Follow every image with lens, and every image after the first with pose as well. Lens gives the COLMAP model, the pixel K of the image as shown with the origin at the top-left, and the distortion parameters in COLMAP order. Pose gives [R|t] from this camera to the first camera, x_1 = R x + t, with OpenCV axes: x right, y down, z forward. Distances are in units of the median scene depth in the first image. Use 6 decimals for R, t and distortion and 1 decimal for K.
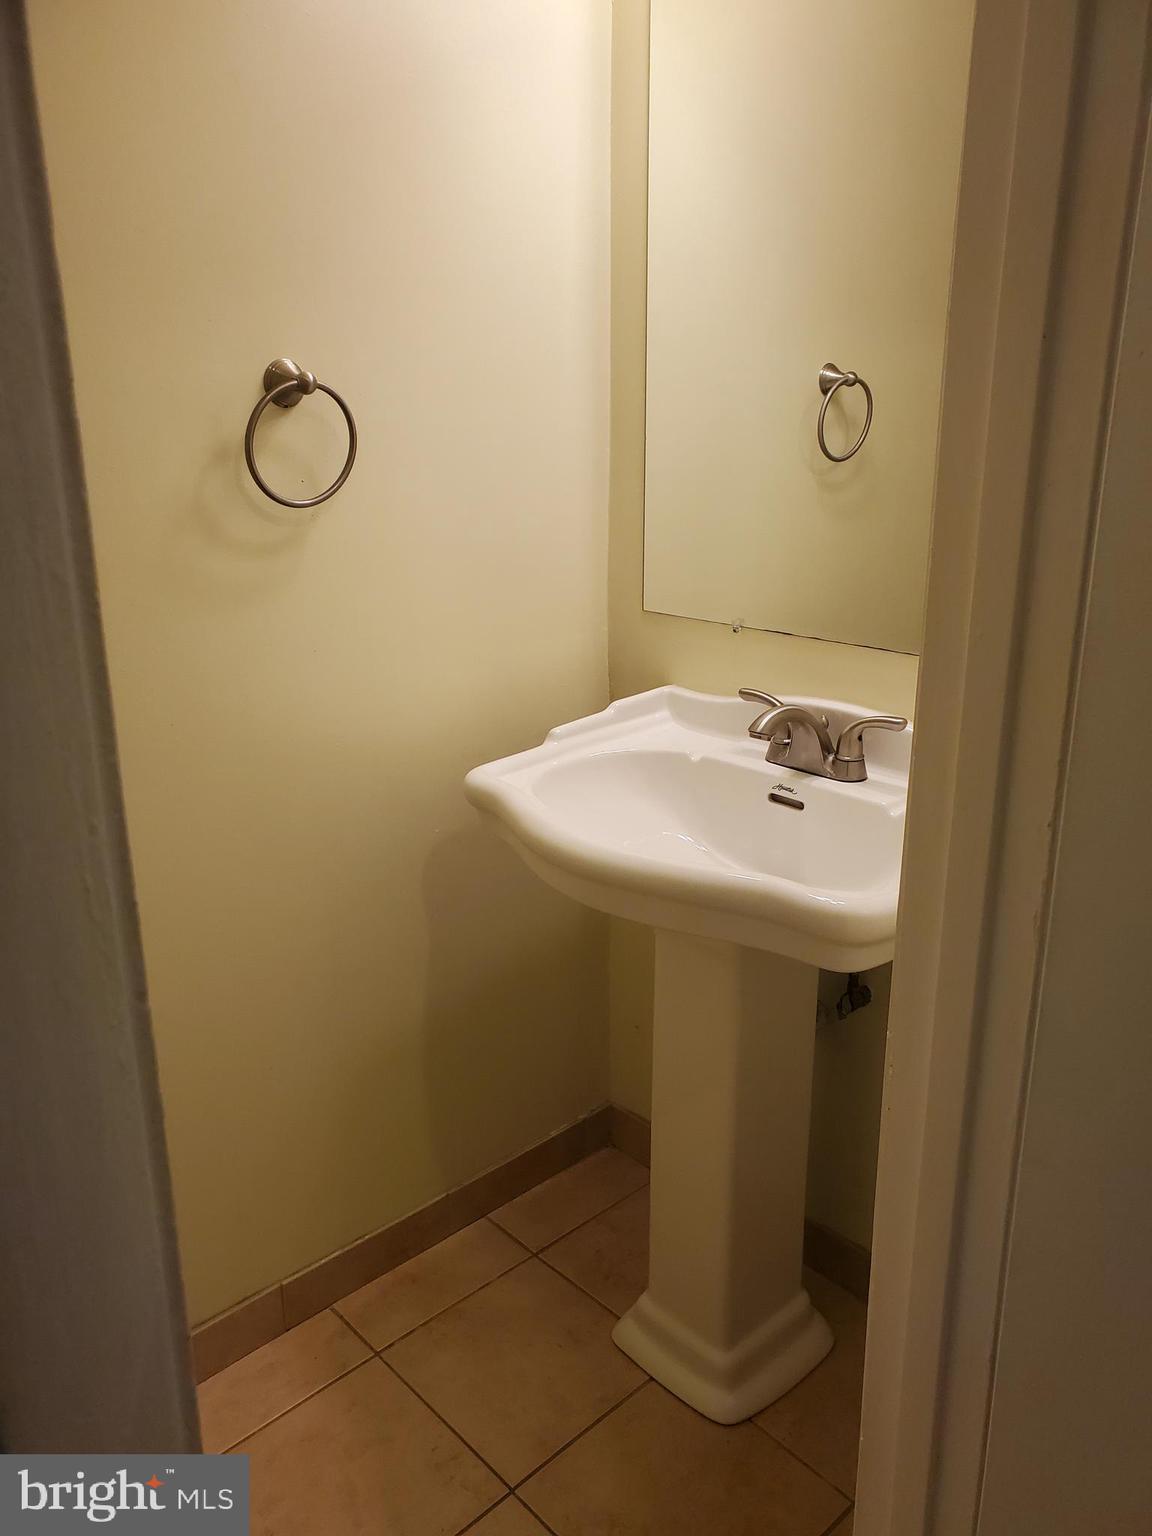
lens RADIAL K [[1199.7, 0, 576.0], [0, 1199.7, 768.0], [0, 0, 1]] dist [0.003353, 0.004905]
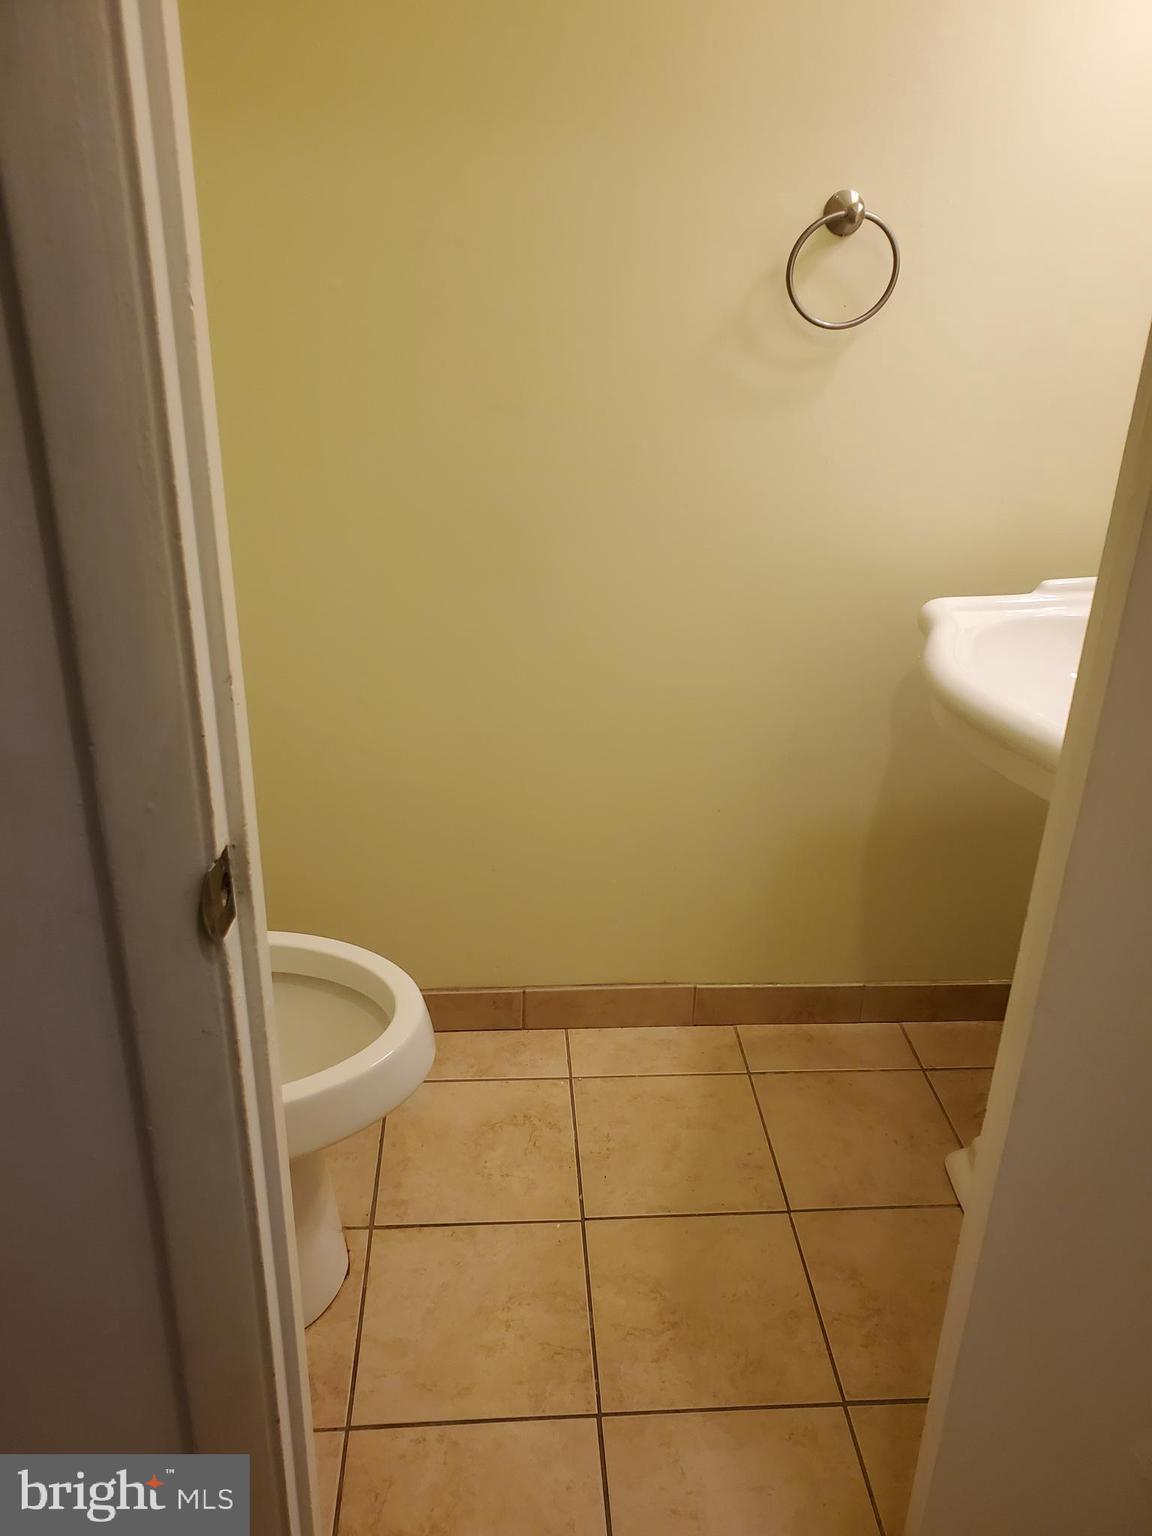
lens RADIAL K [[1198.5, 0, 576.0], [0, 1198.5, 768.0], [0, 0, 1]] dist [-0.005773, -0.001927]
pose [[0.765698, 0.290339, -0.573943, 0.324062], [-0.216477, 0.956593, 0.195108, 0.007144], [0.605677, -0.025148, 0.795313, -0.038654]]
